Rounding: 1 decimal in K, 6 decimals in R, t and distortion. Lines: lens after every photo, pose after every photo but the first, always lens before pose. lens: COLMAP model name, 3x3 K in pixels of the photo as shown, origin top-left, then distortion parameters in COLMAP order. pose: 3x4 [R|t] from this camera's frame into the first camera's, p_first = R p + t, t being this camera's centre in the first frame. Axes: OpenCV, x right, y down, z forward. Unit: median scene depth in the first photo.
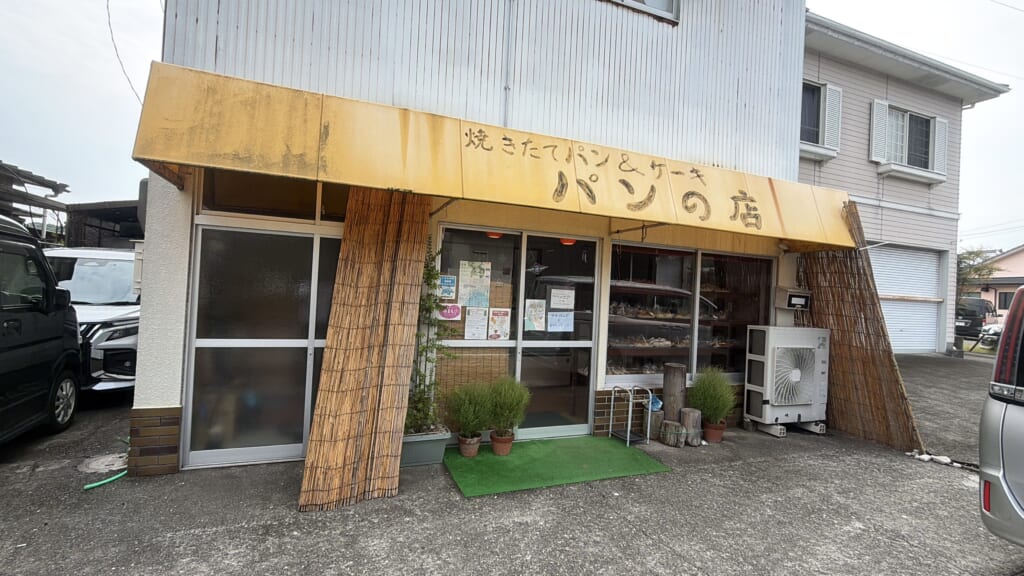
lens RADIAL K [[468.3, 0, 514.7], [0, 468.3, 284.7], [0, 0, 1]] dist [-0.000631, 0.000315]
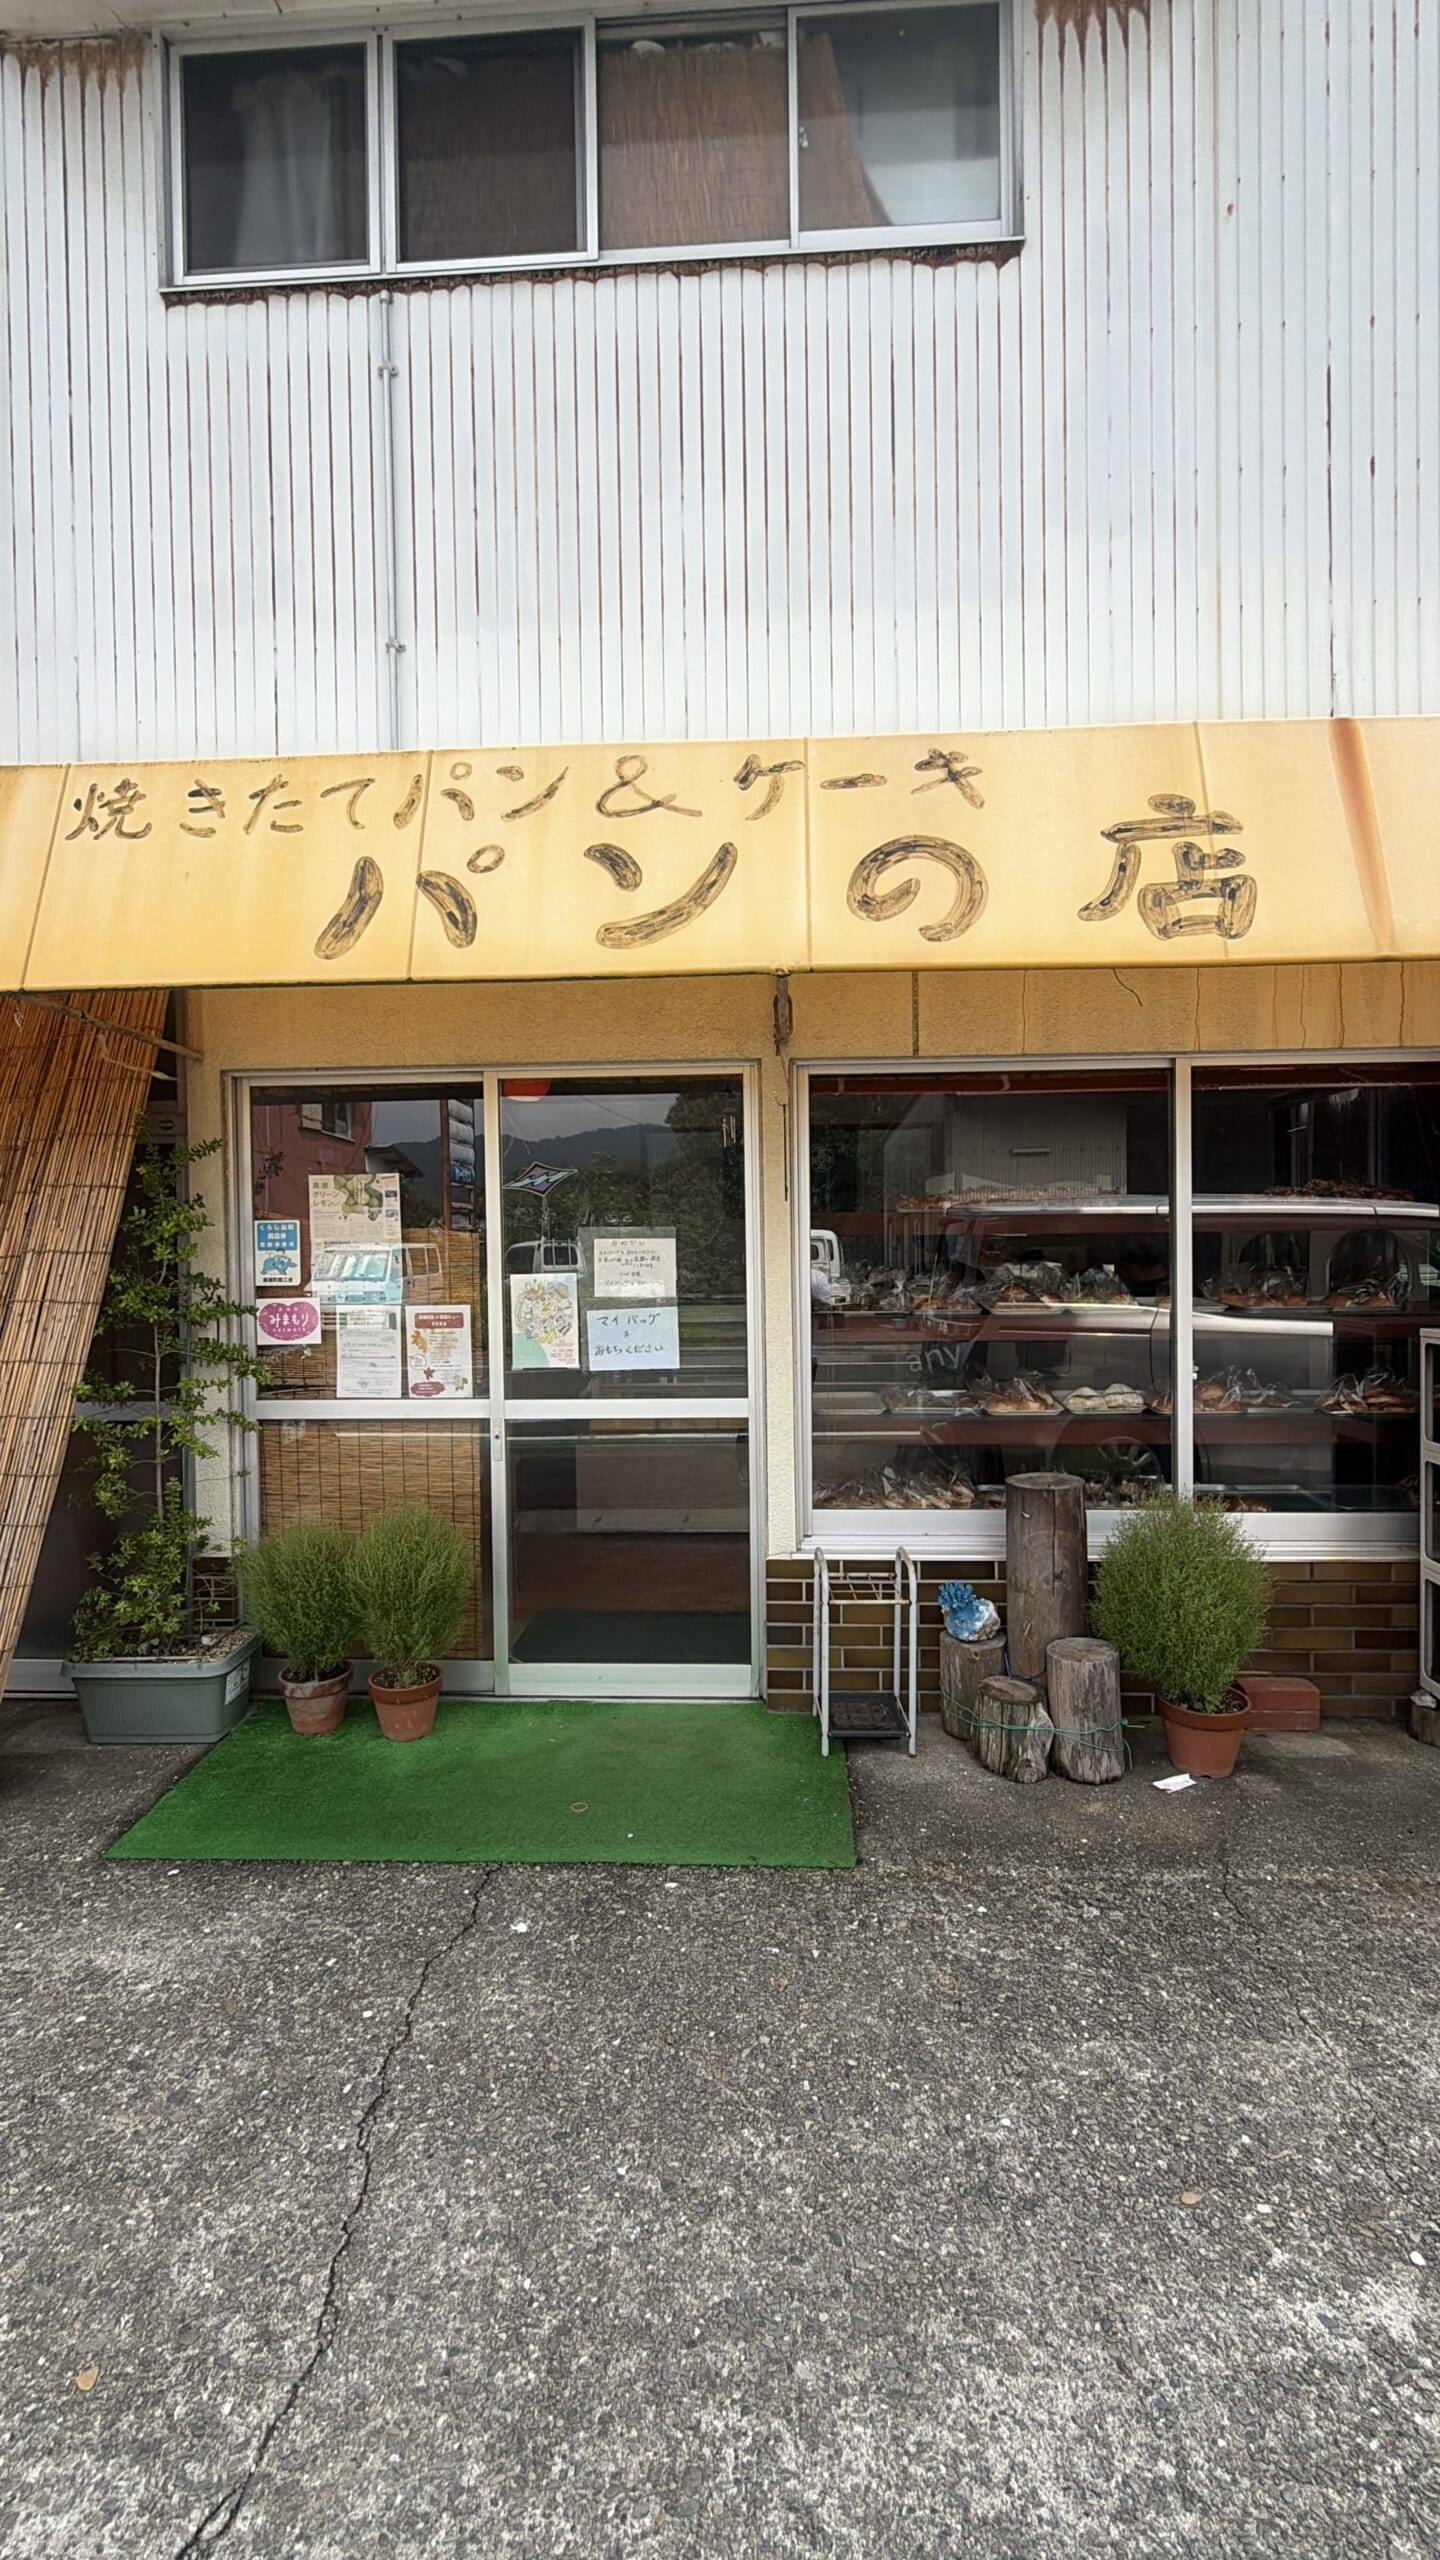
lens RADIAL K [[1170.8, 0, 720.0], [0, 1170.8, 1280.0], [0, 0, 1]] dist [-0.000631, 0.000315]
pose [[0.903082, -0.050612, -0.426475, 0.534536], [0.061275, 0.998057, 0.011309, 0.036221], [0.425074, -0.036345, 0.904428, 0.330602]]
